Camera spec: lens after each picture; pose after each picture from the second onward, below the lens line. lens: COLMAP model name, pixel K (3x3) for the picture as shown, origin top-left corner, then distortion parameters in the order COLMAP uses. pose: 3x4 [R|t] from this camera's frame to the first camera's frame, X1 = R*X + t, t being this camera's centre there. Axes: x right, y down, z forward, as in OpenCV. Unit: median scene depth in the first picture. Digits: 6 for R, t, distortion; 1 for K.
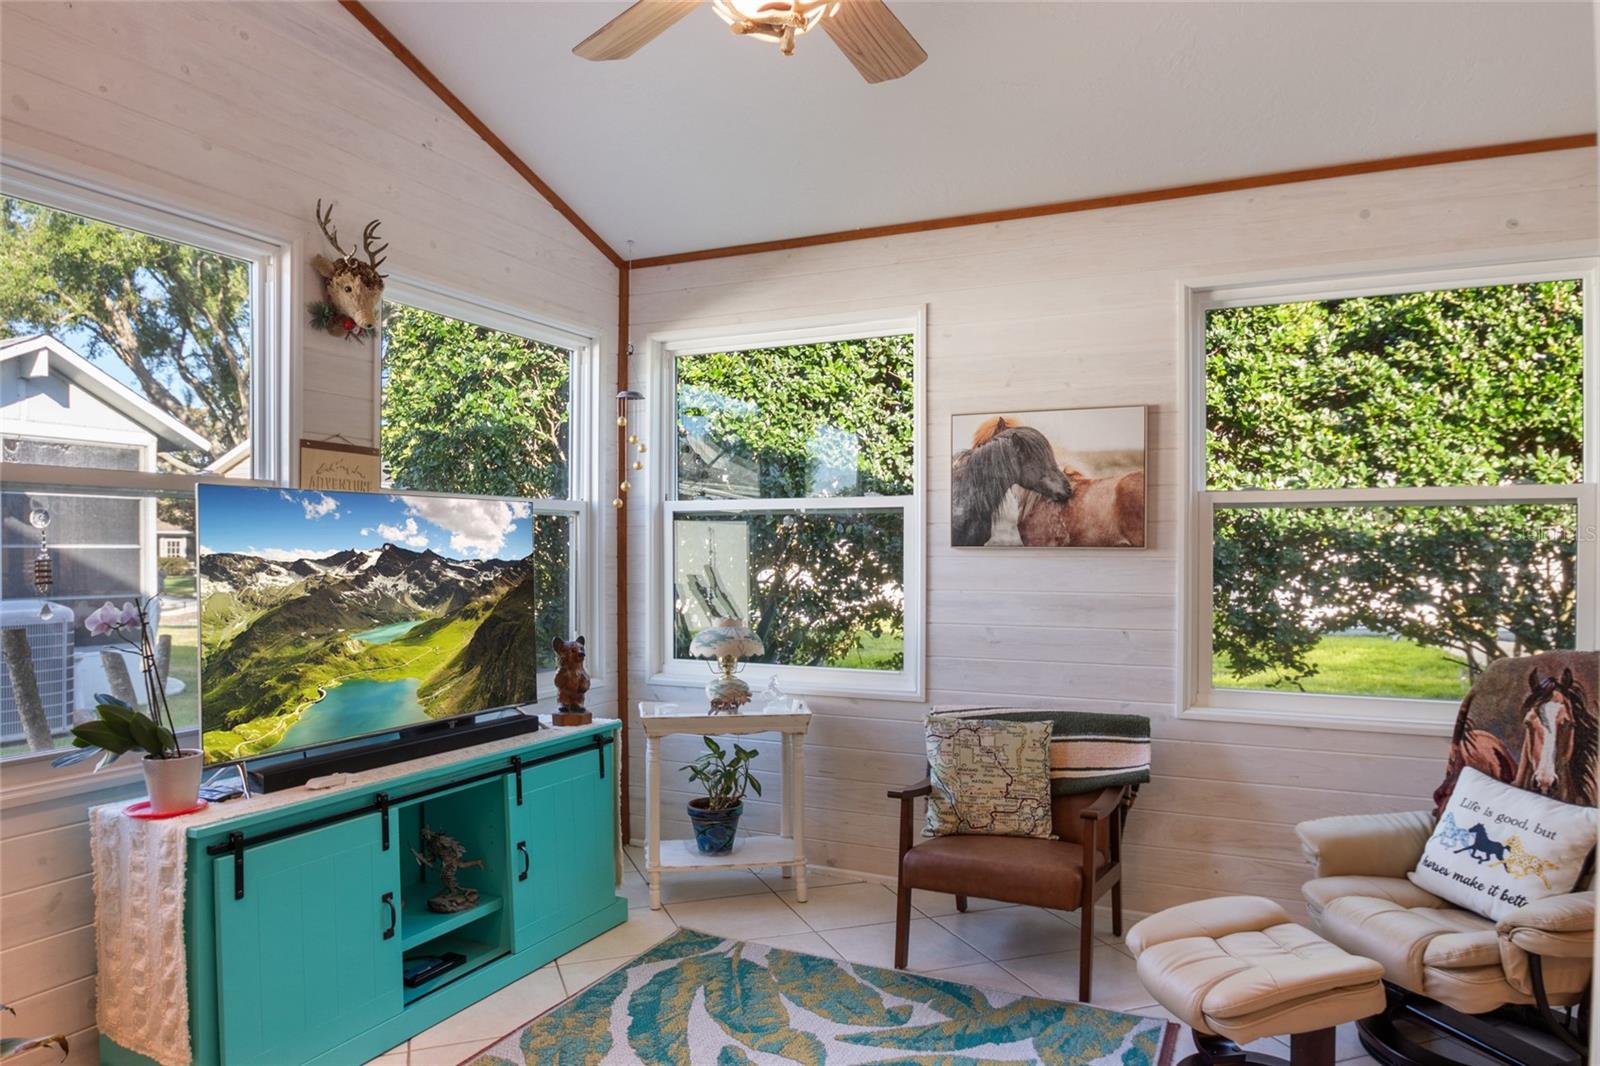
lens RADIAL K [[1016.9, 0, 789.5], [0, 1016.9, 555.6], [0, 0, 1]] dist [-0.030553, -0.001524]
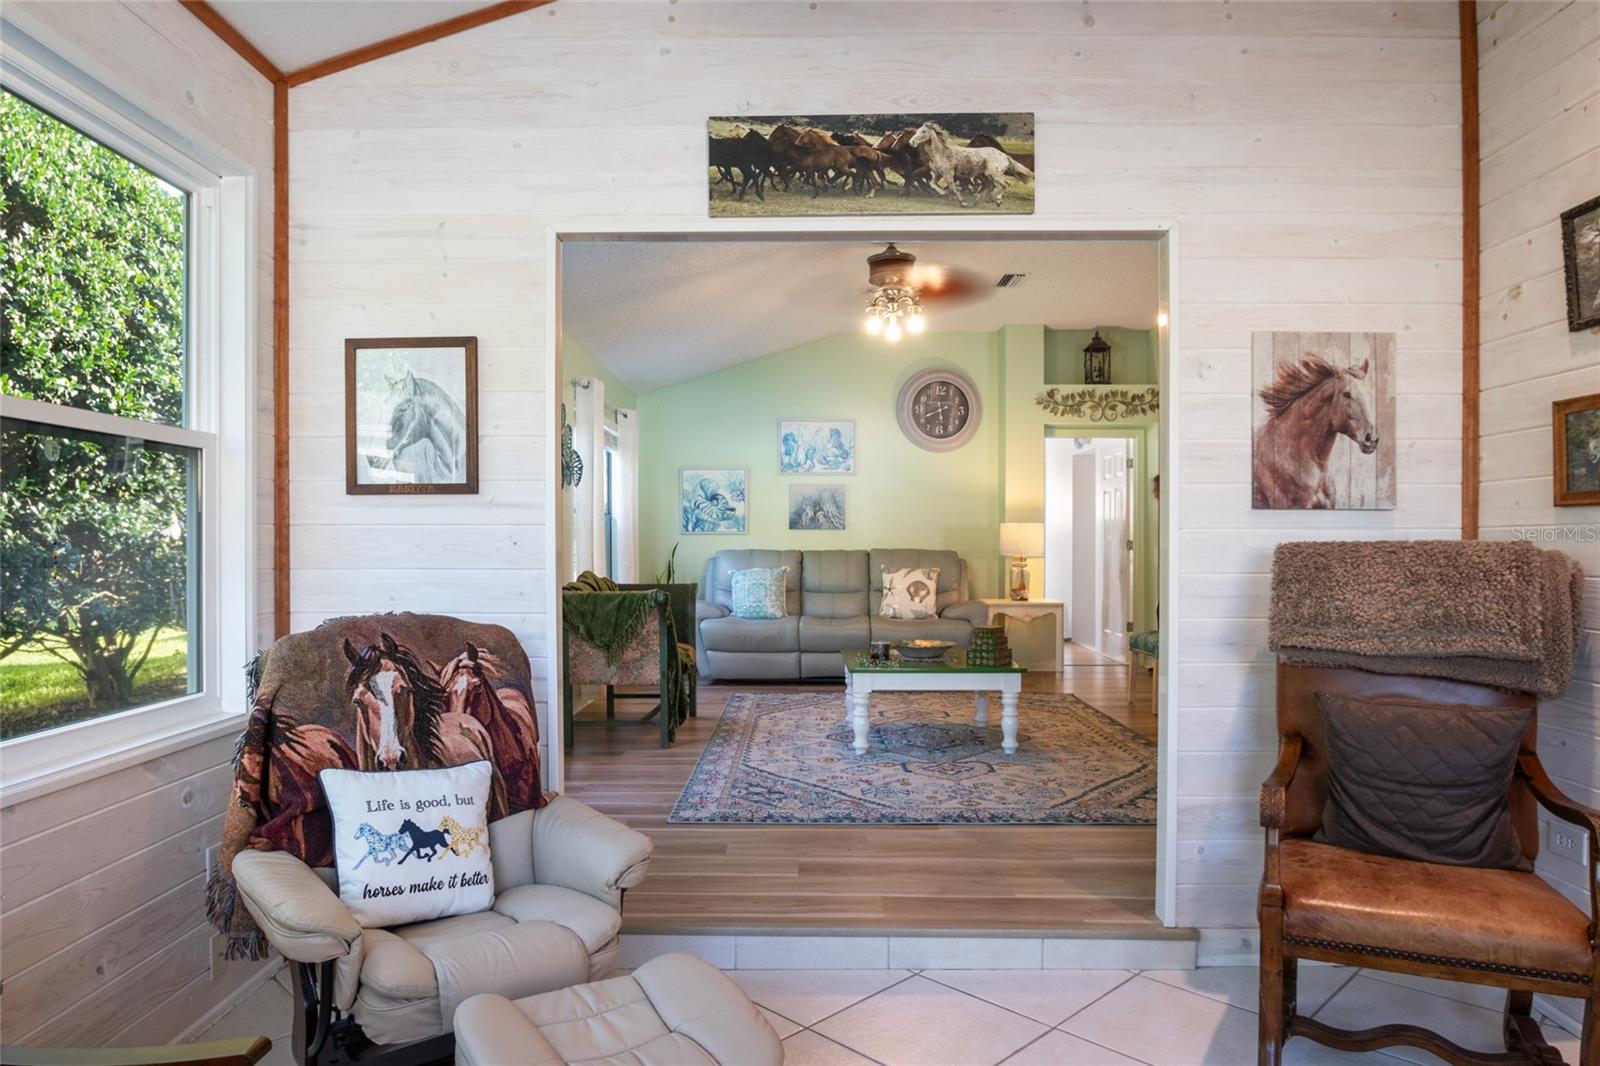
lens RADIAL K [[1016.9, 0, 794.3], [0, 1016.9, 538.8], [0, 0, 1]] dist [-0.030553, -0.001524]
pose [[-0.422709, 0.001289, 0.906264, -0.179246], [0.005799, 0.999982, 0.001283, 0.018971], [-0.906247, 0.005797, -0.422709, 0.784537]]
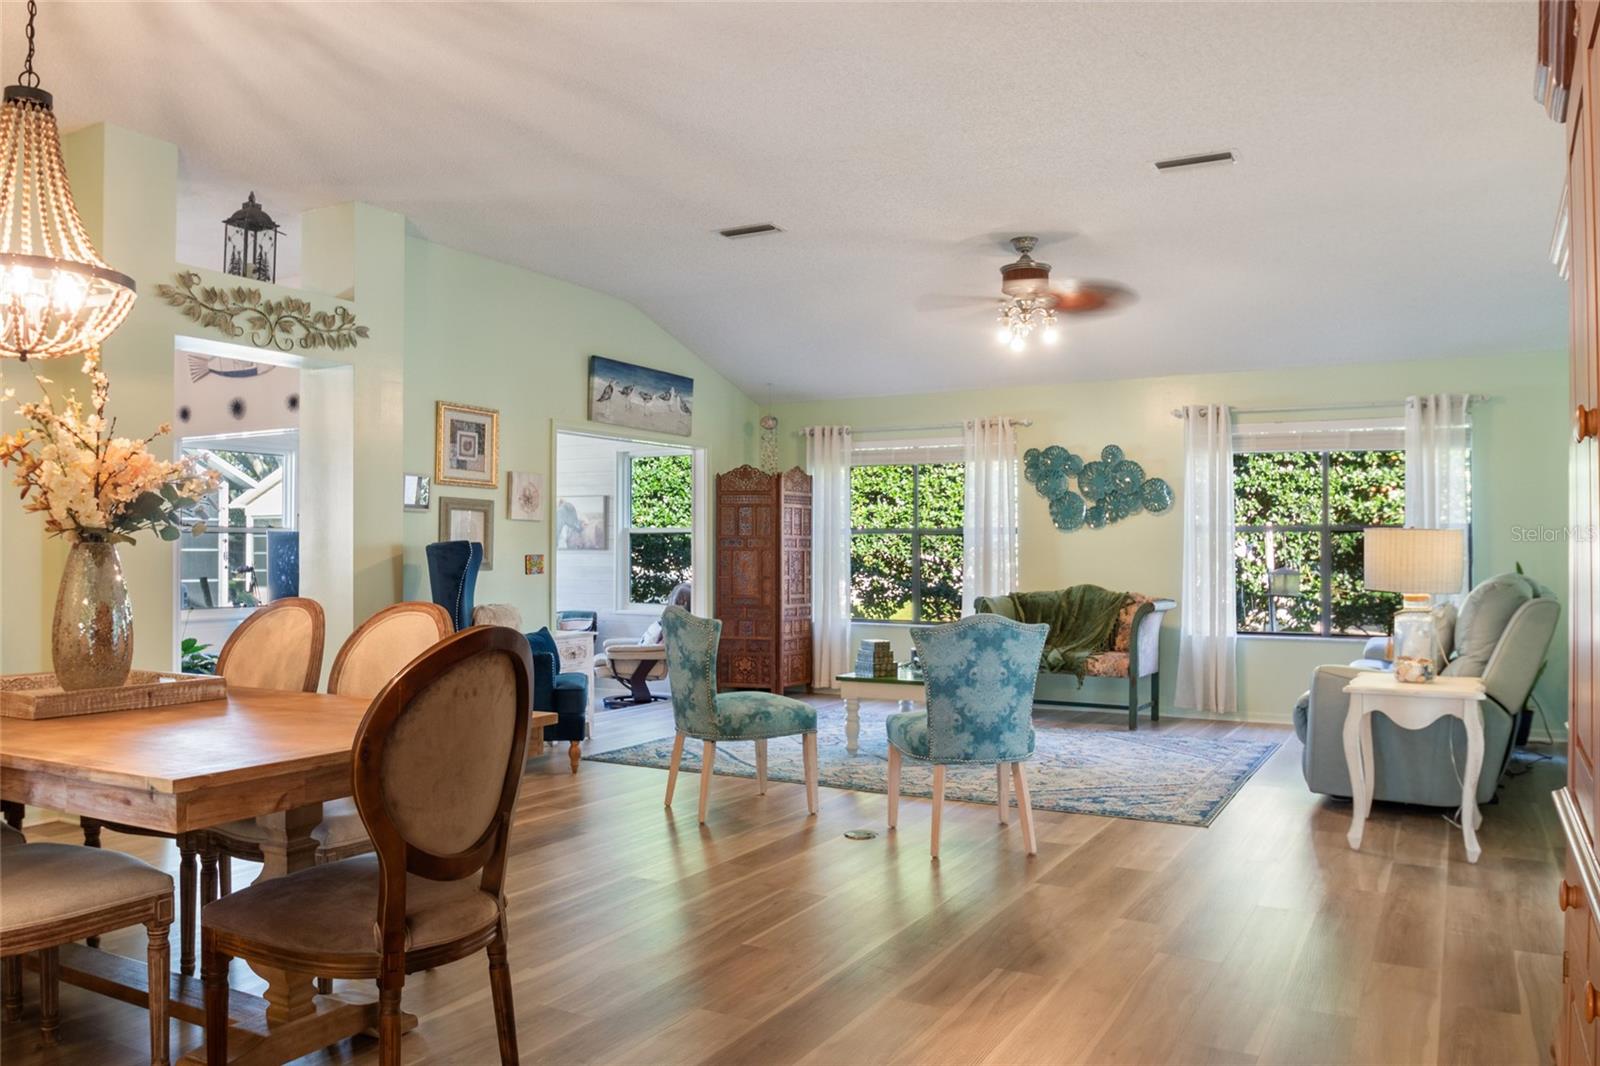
lens RADIAL K [[1188.9, 0, 797.3], [0, 1188.9, 537.7], [0, 0, 1]] dist [-0.050255, 0.014520]
pose [[0.996601, -0.009328, -0.081848, 1.102895], [0.008615, 0.999922, -0.009063, -0.006031], [0.081926, 0.008327, 0.996604, -2.044110]]
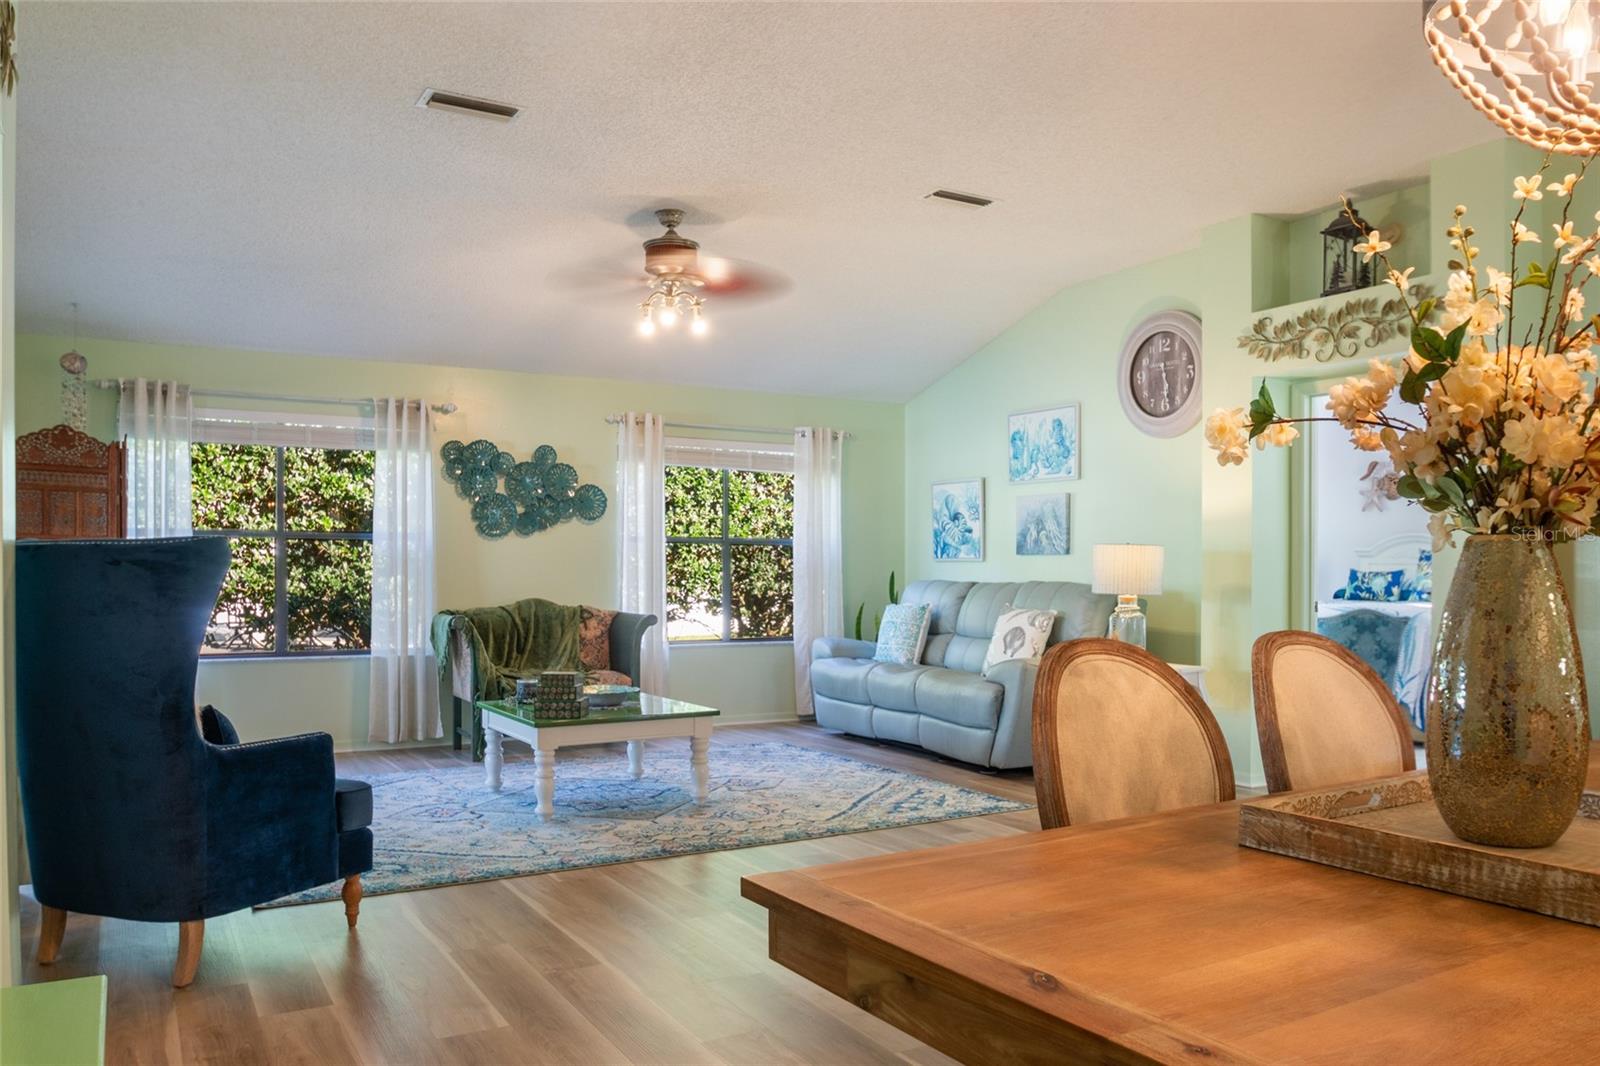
lens RADIAL K [[1188.9, 0, 811.9], [0, 1188.9, 579.9], [0, 0, 1]] dist [-0.050255, 0.014520]
pose [[0.556005, -0.014799, 0.831047, -0.007667], [0.008942, 0.999890, 0.011824, 0.016629], [-0.831131, 0.000857, 0.556076, -1.226541]]
